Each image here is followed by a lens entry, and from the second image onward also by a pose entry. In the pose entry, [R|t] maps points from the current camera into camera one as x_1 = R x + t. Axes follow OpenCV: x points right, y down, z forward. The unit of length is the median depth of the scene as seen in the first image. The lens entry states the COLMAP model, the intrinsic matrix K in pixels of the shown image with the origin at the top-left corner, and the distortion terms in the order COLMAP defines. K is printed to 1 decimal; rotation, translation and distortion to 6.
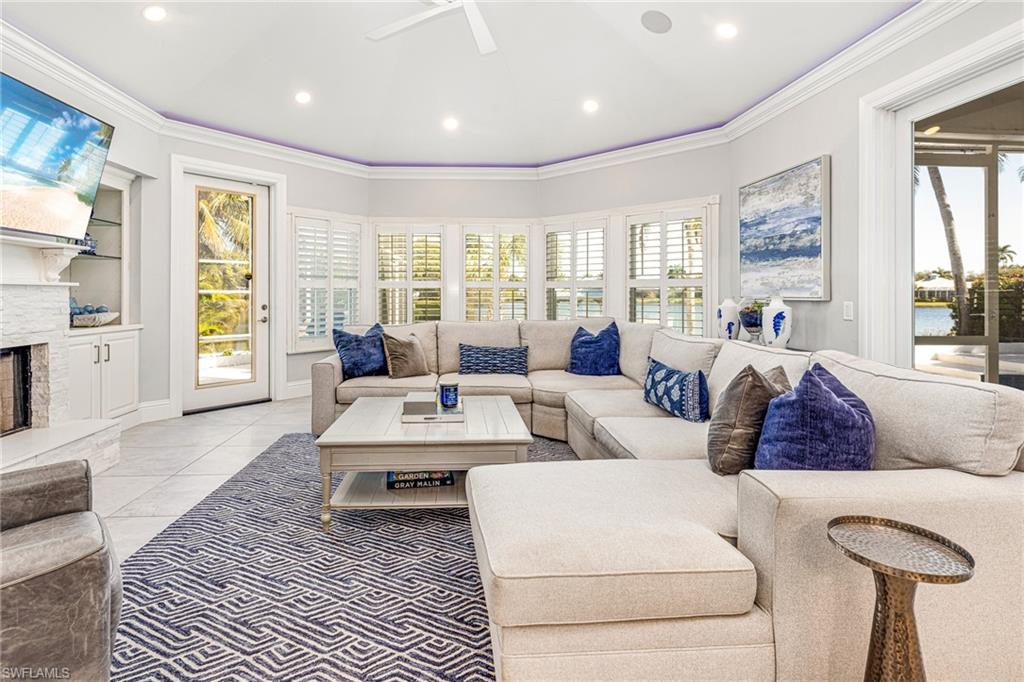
lens RADIAL K [[466.7, 0, 483.4], [0, 466.7, 299.4], [0, 0, 1]] dist [-0.000997, 0.000062]
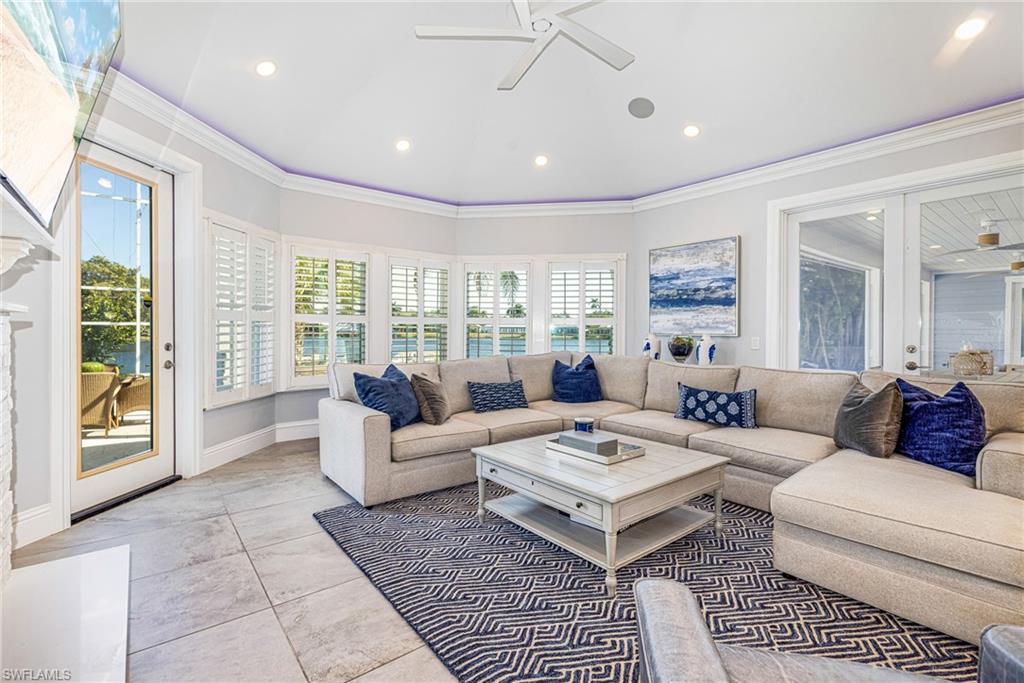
lens RADIAL K [[438.4, 0, 503.4], [0, 438.4, 334.4], [0, 0, 1]] dist [0.001714, 0.000066]
pose [[0.835645, -0.000643, 0.549269, -0.526182], [-0.000580, 0.999998, 0.002052, -0.004863], [-0.549269, -0.002033, 0.835643, 0.221228]]
